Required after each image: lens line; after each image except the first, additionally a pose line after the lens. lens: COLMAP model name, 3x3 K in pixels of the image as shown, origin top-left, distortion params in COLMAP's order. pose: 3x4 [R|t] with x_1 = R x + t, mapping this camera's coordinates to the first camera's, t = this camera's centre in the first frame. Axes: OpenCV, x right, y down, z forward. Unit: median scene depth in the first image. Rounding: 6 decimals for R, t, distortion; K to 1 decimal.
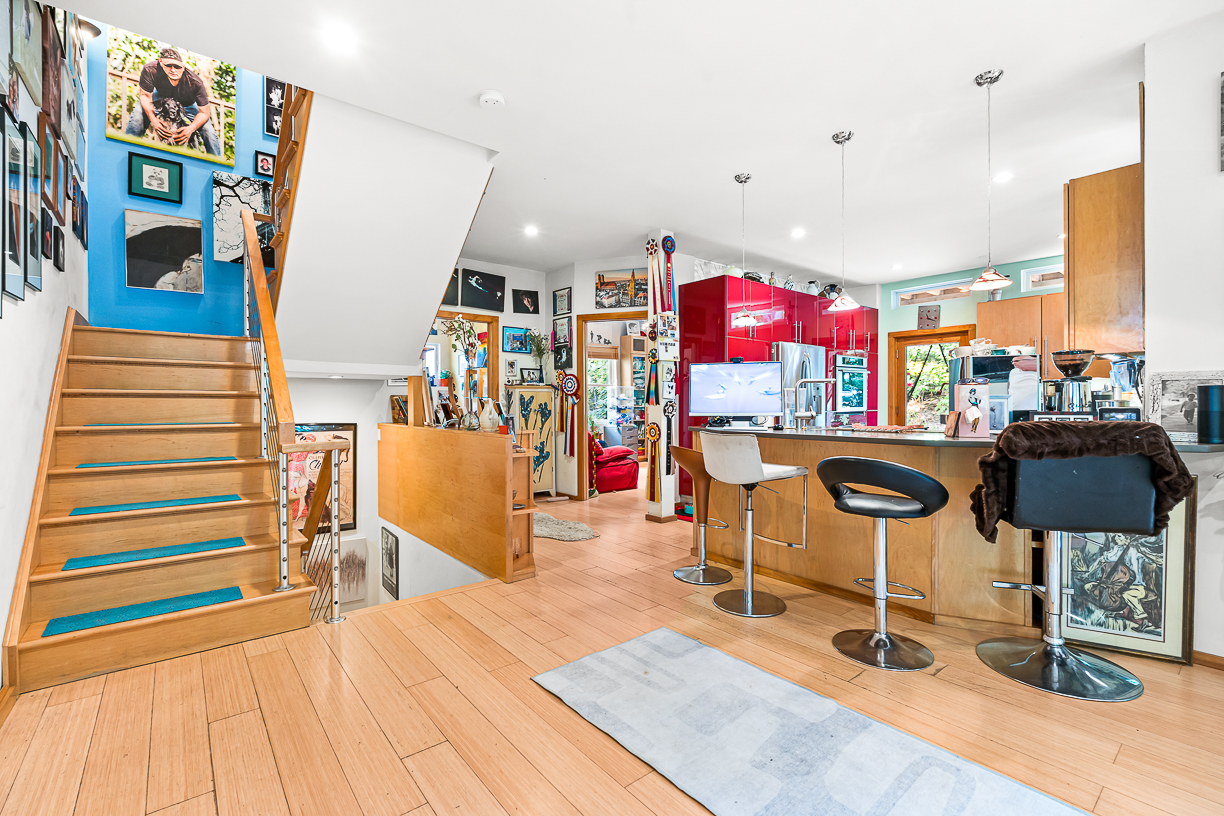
lens RADIAL K [[540.8, 0, 614.9], [0, 540.8, 405.2], [0, 0, 1]] dist [-0.003383, 0.000007]
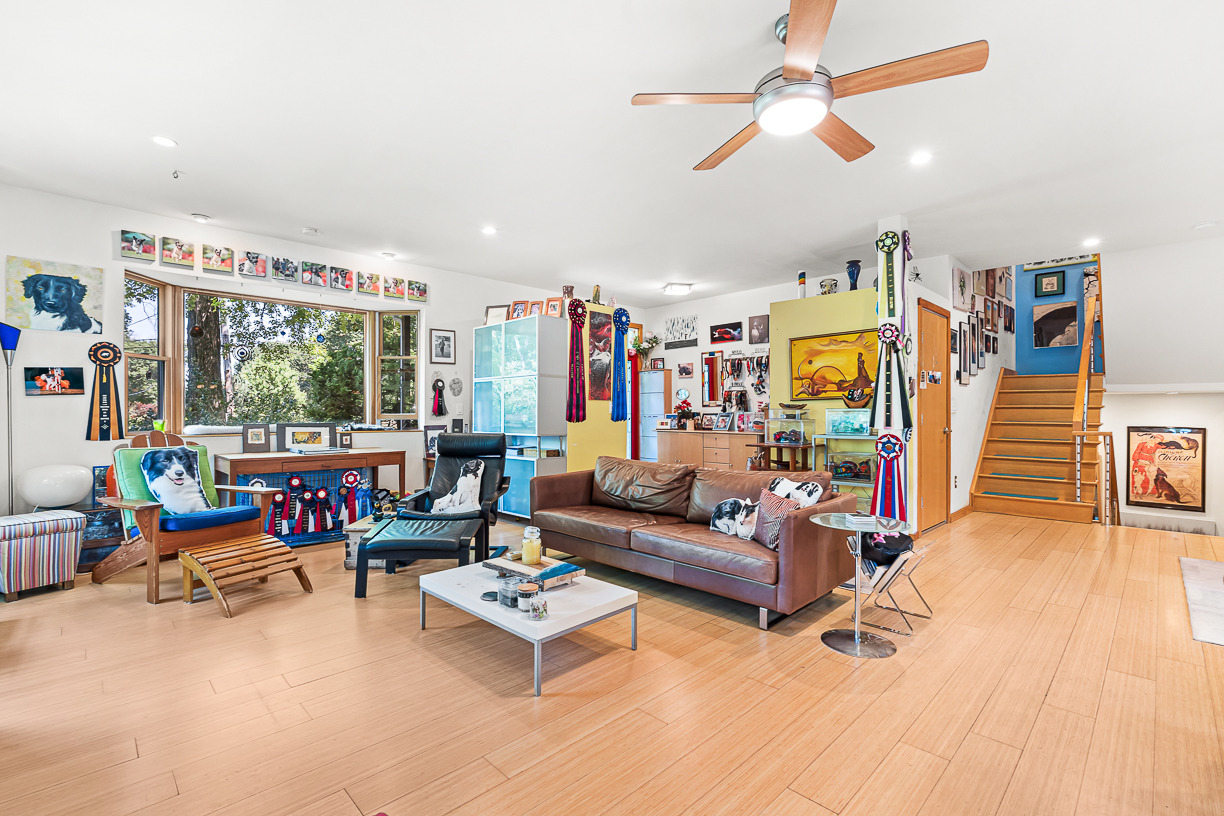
lens RADIAL K [[540.8, 0, 614.9], [0, 540.8, 405.2], [0, 0, 1]] dist [-0.003383, 0.000007]
pose [[0.088416, -0.006529, -0.996062, 0.642000], [-0.005748, 0.999959, -0.007065, -0.002719], [0.996067, 0.006350, 0.088375, -0.470979]]
